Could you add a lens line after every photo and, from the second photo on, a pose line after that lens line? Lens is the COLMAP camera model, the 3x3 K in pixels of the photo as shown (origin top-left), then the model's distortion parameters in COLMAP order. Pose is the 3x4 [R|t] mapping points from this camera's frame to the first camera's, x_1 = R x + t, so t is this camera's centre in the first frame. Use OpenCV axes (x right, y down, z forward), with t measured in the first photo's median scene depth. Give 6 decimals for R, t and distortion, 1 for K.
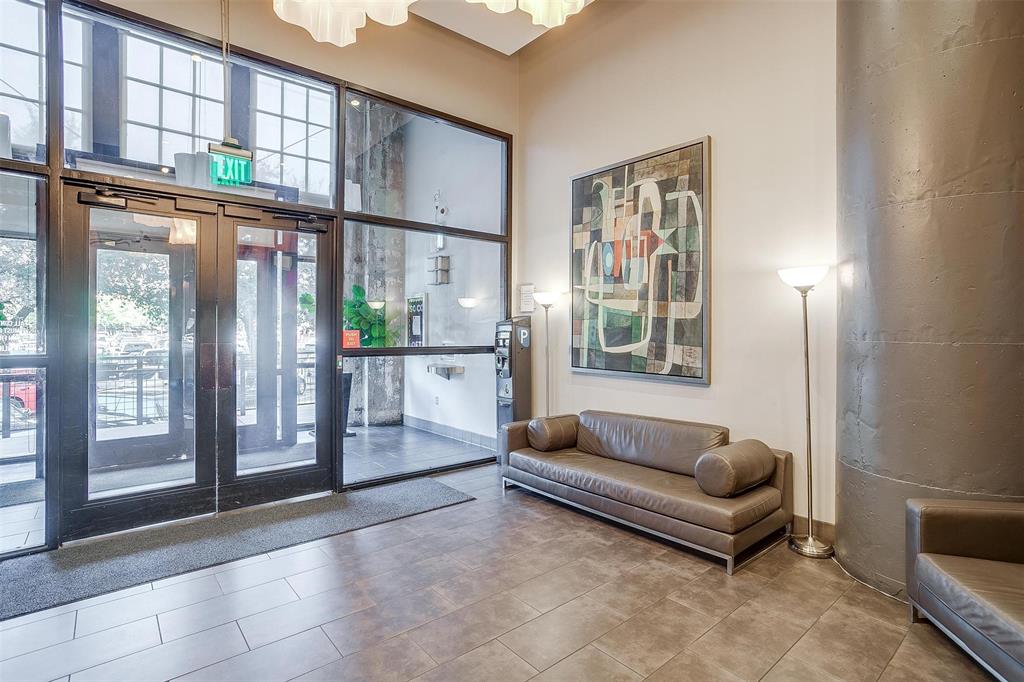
lens RADIAL K [[495.7, 0, 511.2], [0, 495.7, 334.9], [0, 0, 1]] dist [-0.022310, 0.003237]
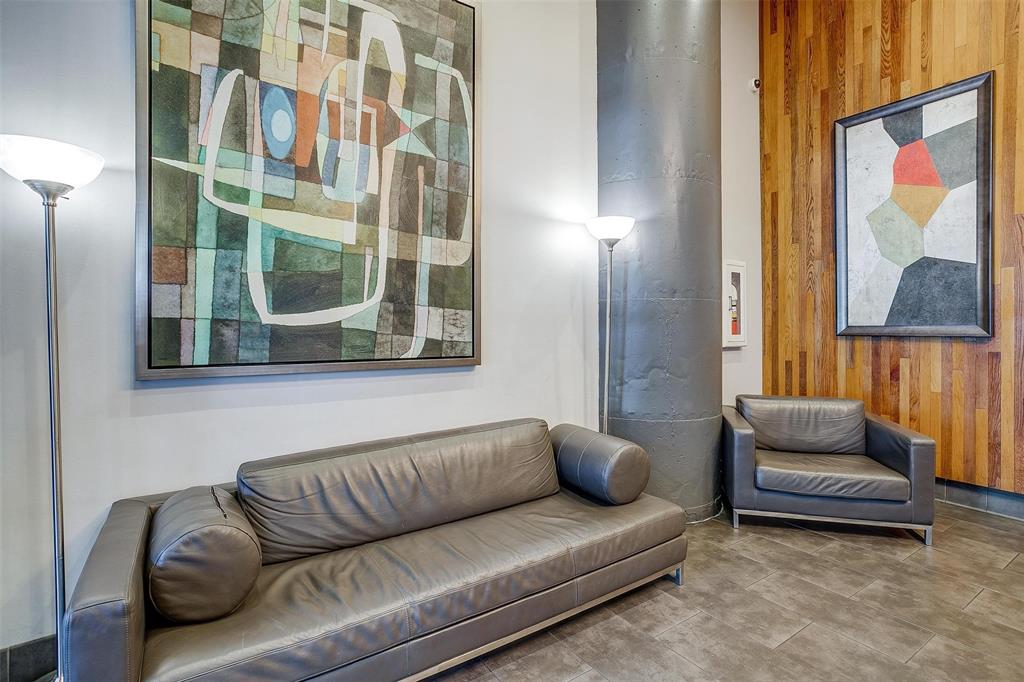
lens RADIAL K [[495.7, 0, 512.9], [0, 495.7, 334.5], [0, 0, 1]] dist [-0.022310, 0.003237]
pose [[0.117872, -0.003083, 0.993024, -0.253602], [0.028772, 0.999586, -0.000312, 0.054758], [-0.992612, 0.028608, 0.117911, 0.800819]]
